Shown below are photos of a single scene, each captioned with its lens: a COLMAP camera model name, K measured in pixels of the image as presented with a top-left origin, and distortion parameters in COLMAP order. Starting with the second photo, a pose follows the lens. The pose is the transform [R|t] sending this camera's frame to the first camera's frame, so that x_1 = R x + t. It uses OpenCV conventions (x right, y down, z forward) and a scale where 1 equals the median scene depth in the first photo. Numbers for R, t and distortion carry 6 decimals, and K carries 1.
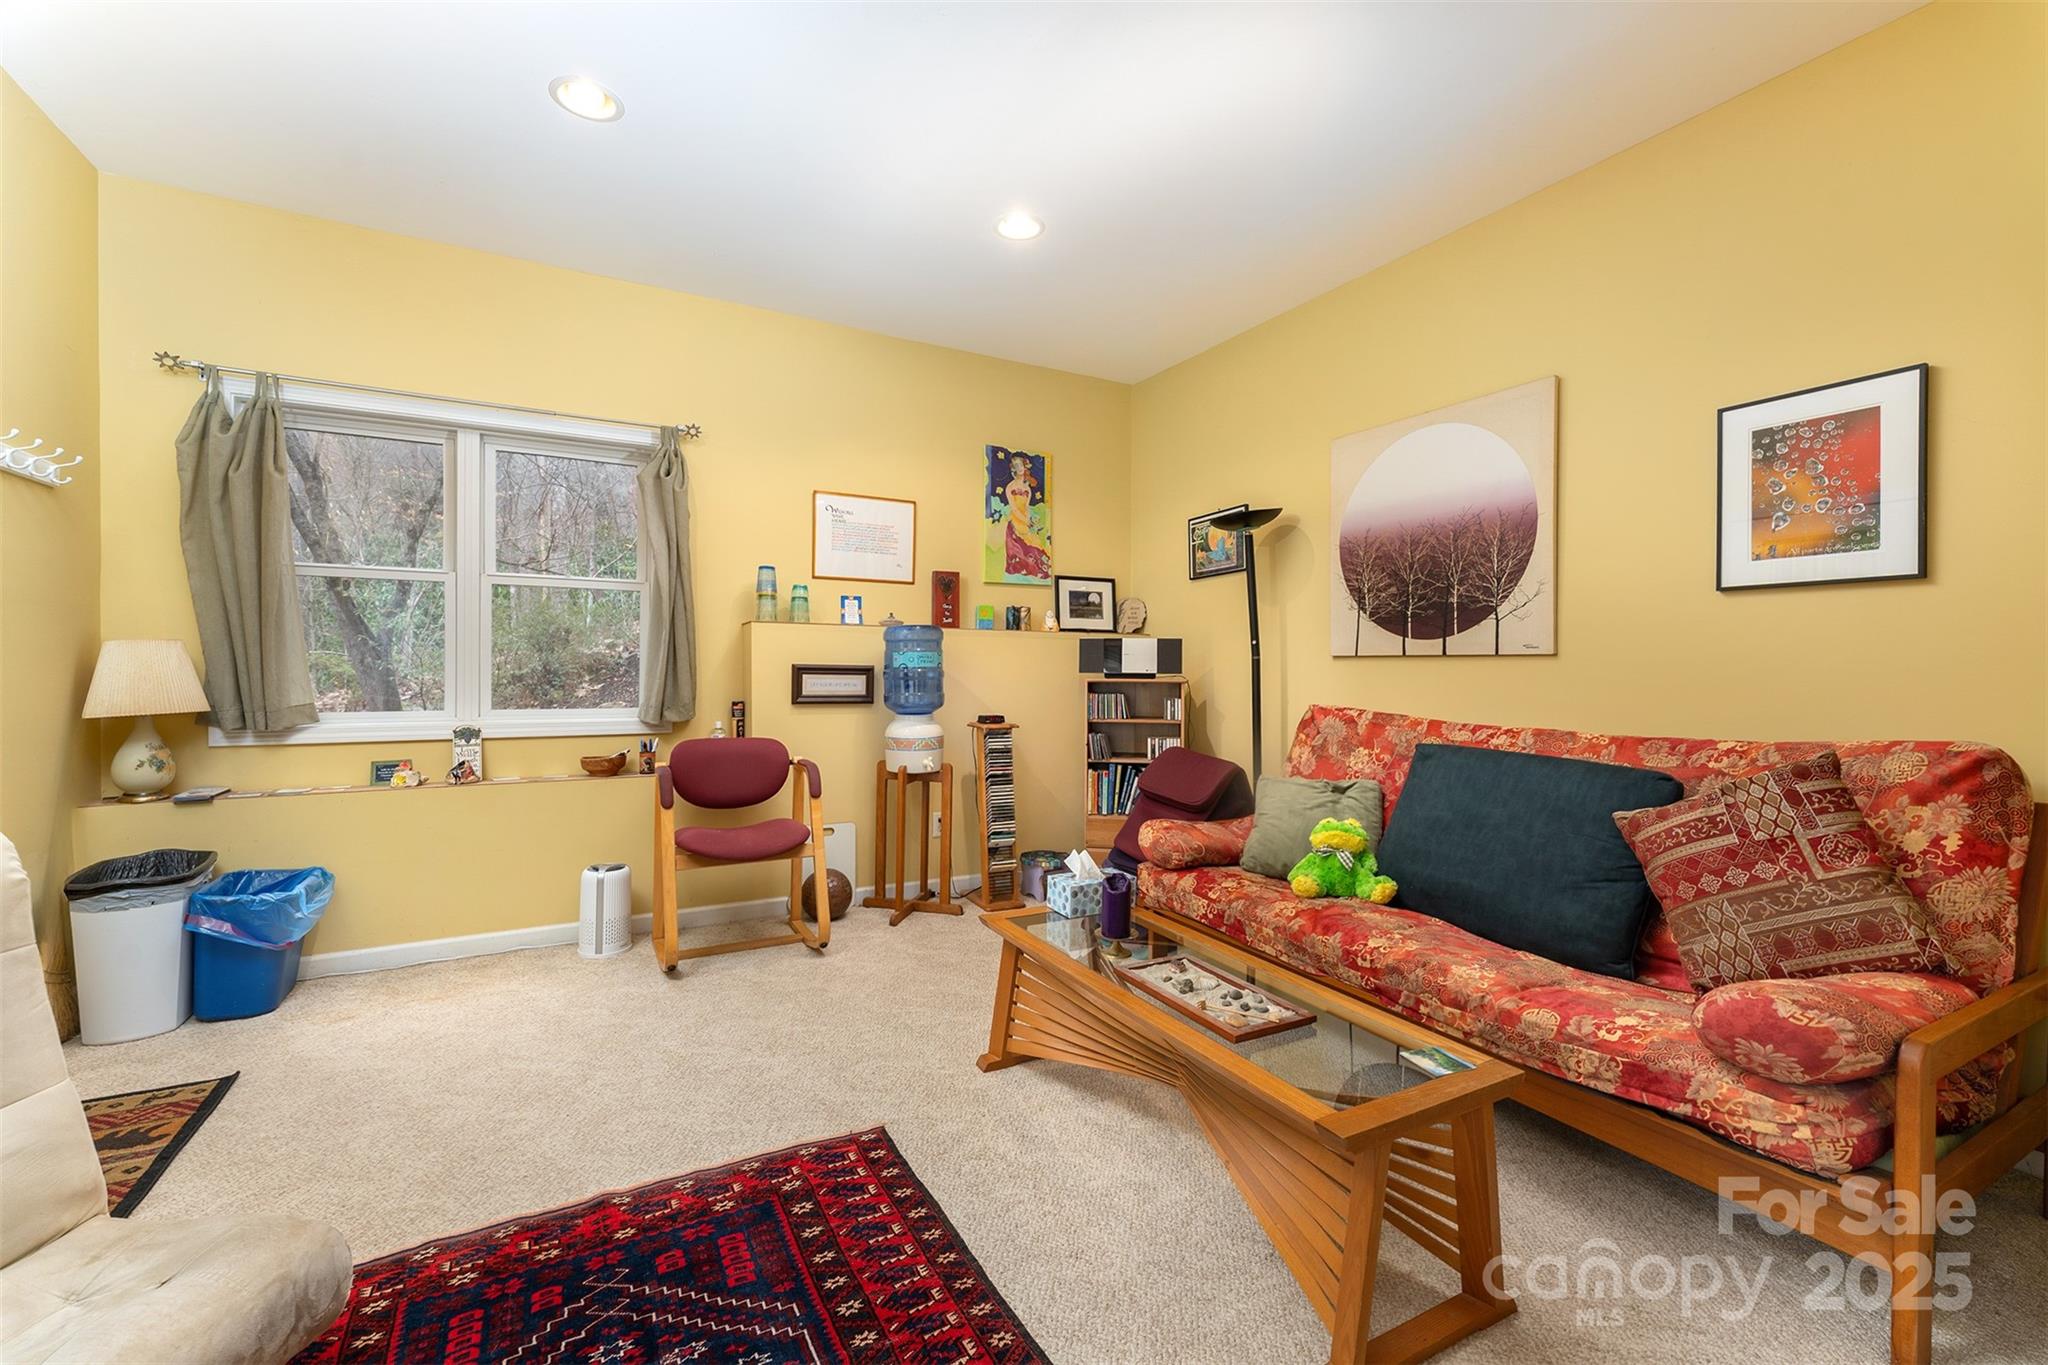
lens RADIAL K [[841.7, 0, 1013.5], [0, 841.7, 678.4], [0, 0, 1]] dist [0.002357, 0.001132]
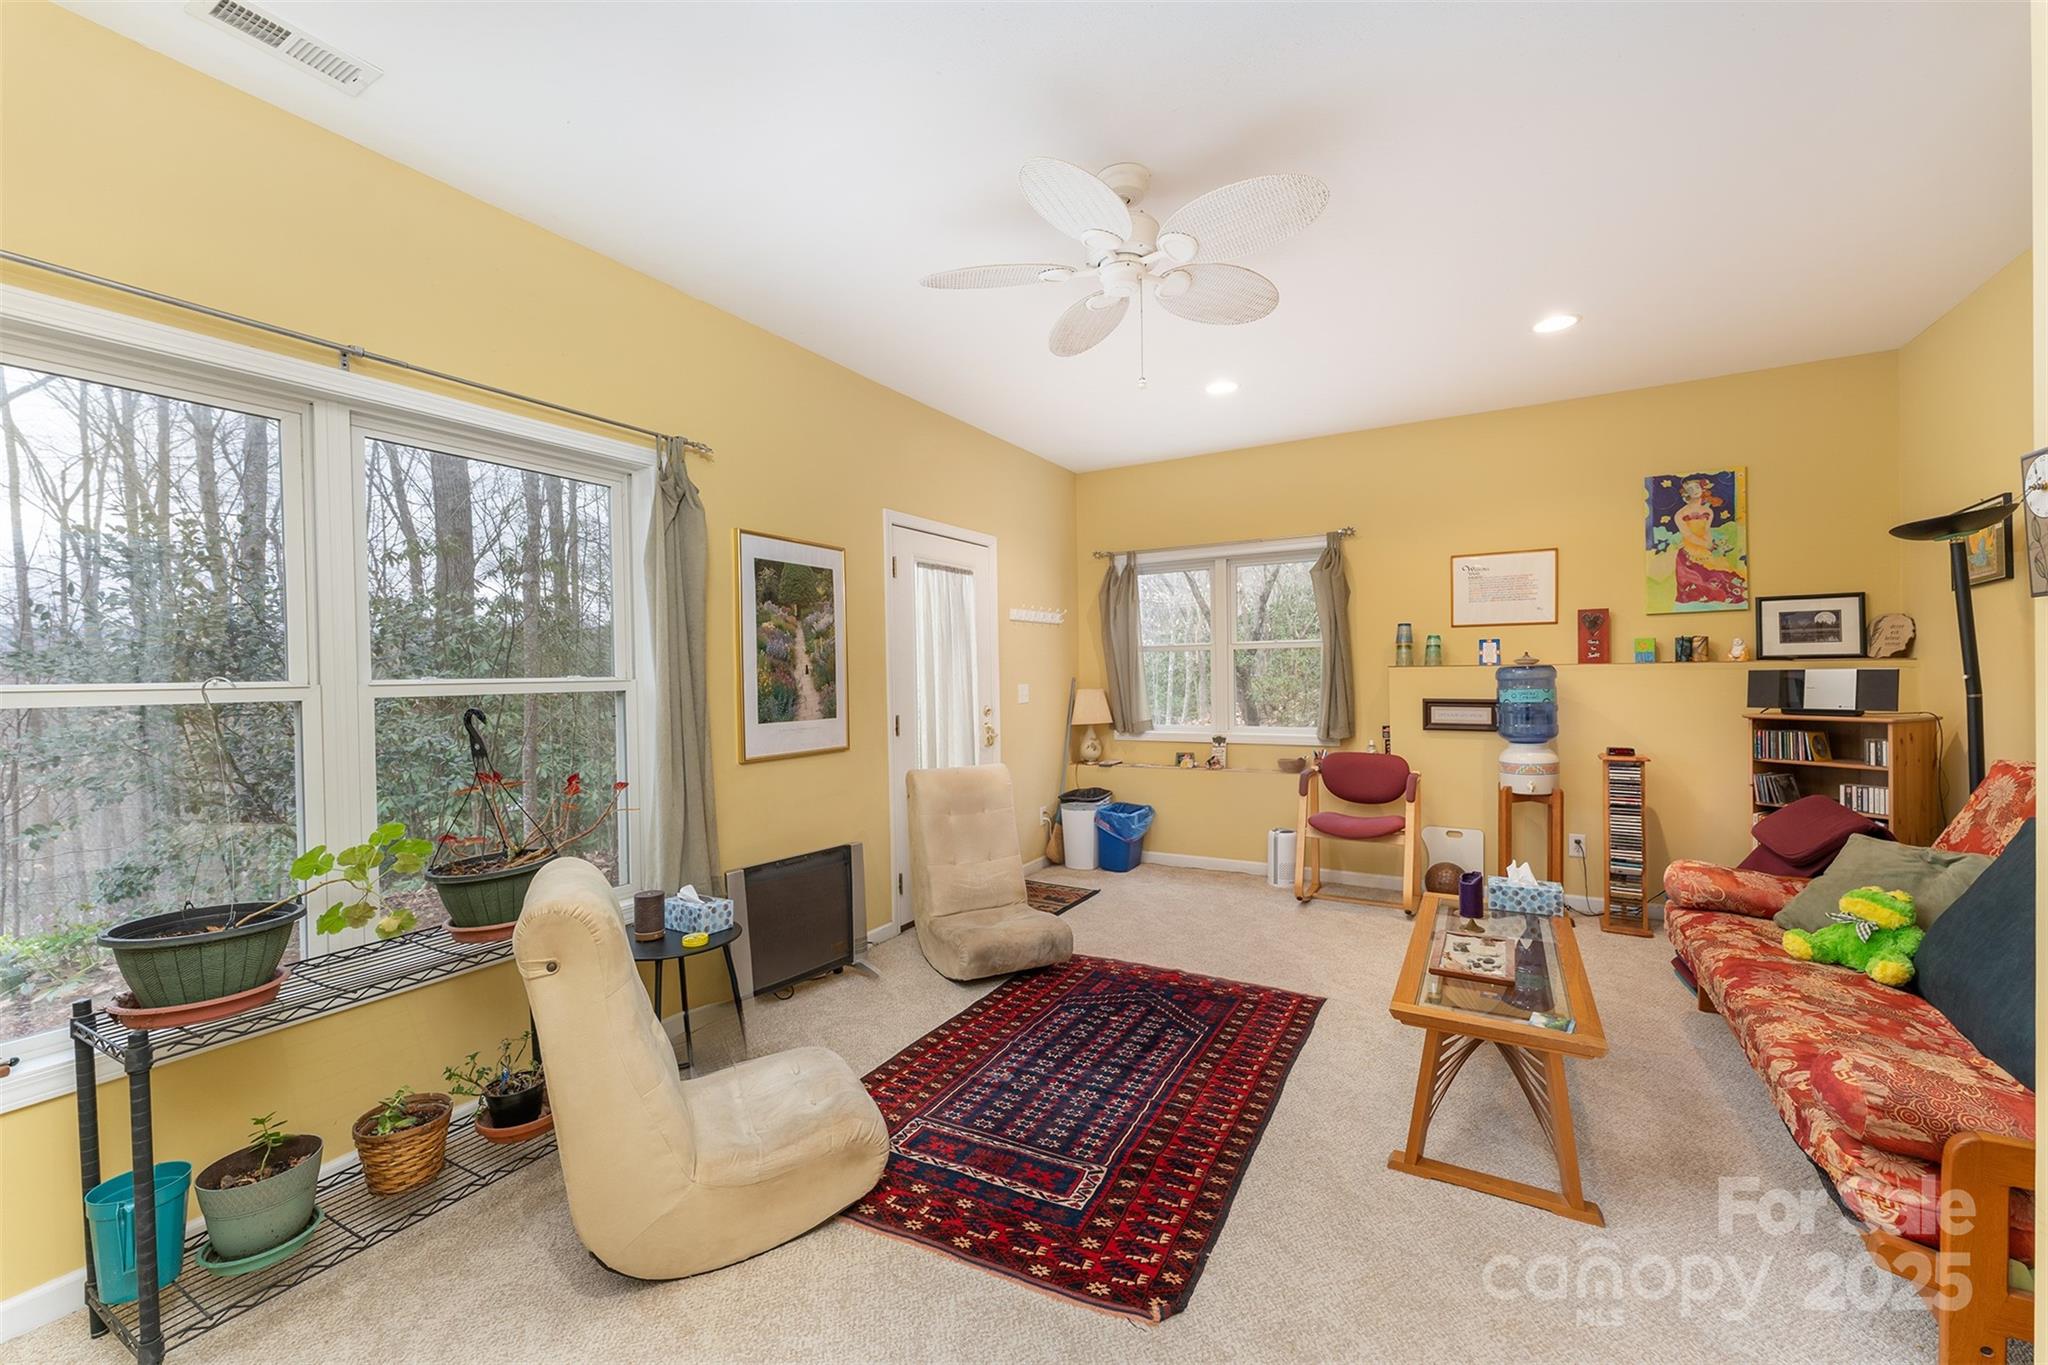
lens RADIAL K [[841.7, 0, 1020.6], [0, 841.7, 688.2], [0, 0, 1]] dist [0.002357, 0.001132]
pose [[0.520035, 0.001582, -0.854143, 0.582595], [0.007655, 0.999949, 0.006513, -0.051342], [0.854110, -0.009925, 0.519997, -0.214322]]
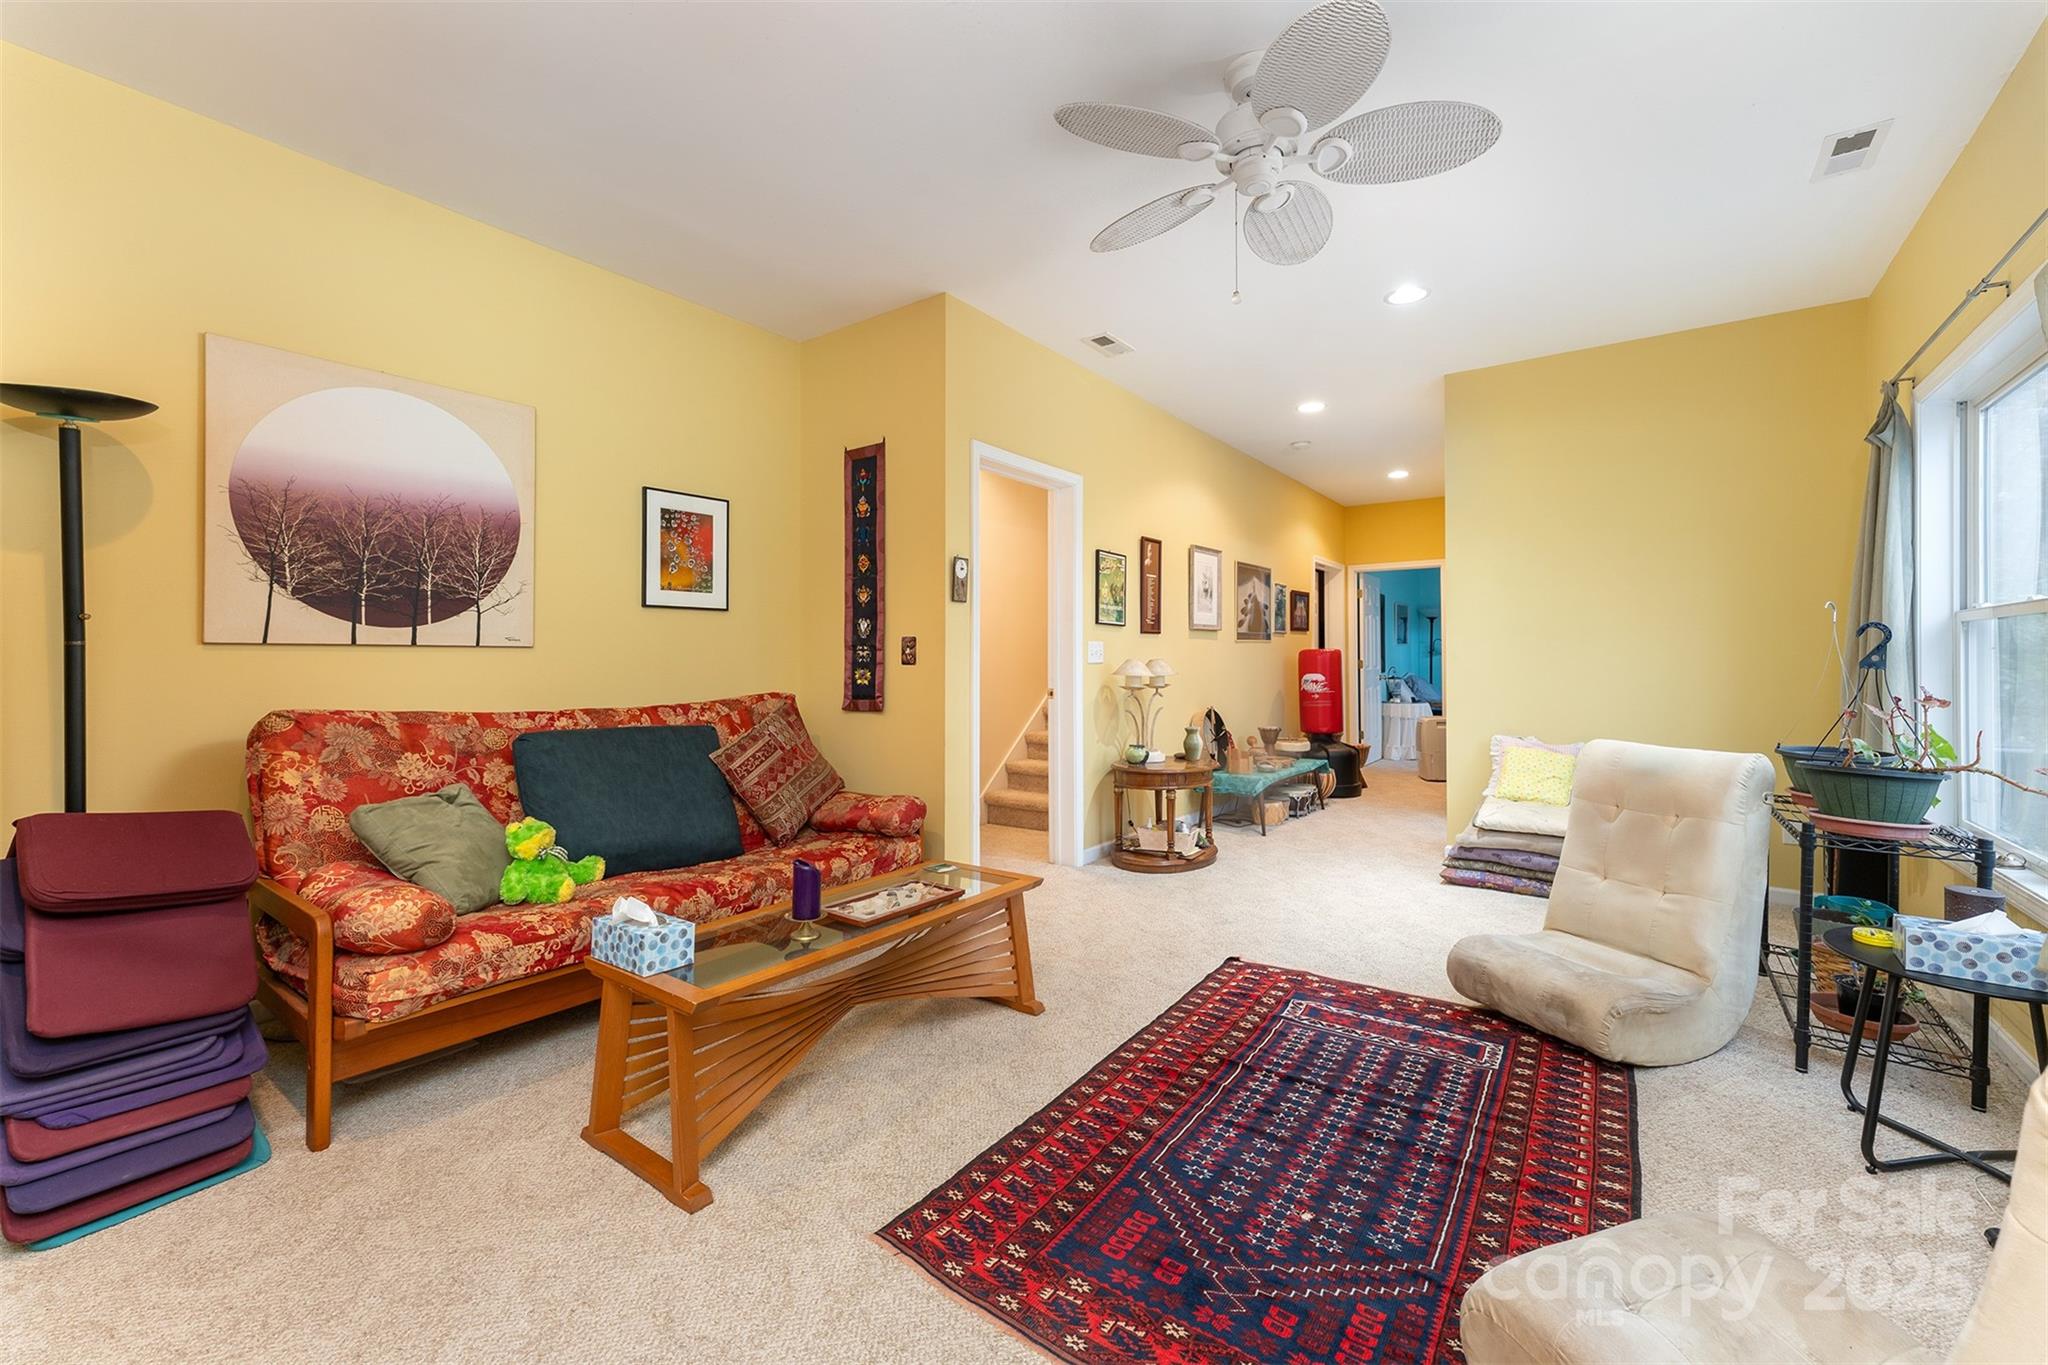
lens RADIAL K [[841.7, 0, 1010.6], [0, 841.7, 655.7], [0, 0, 1]] dist [0.002357, 0.001132]
pose [[-0.414141, -0.003607, 0.910205, -0.597811], [0.009395, 0.999922, 0.008237, -0.017034], [-0.910164, 0.011963, -0.414075, 0.767482]]
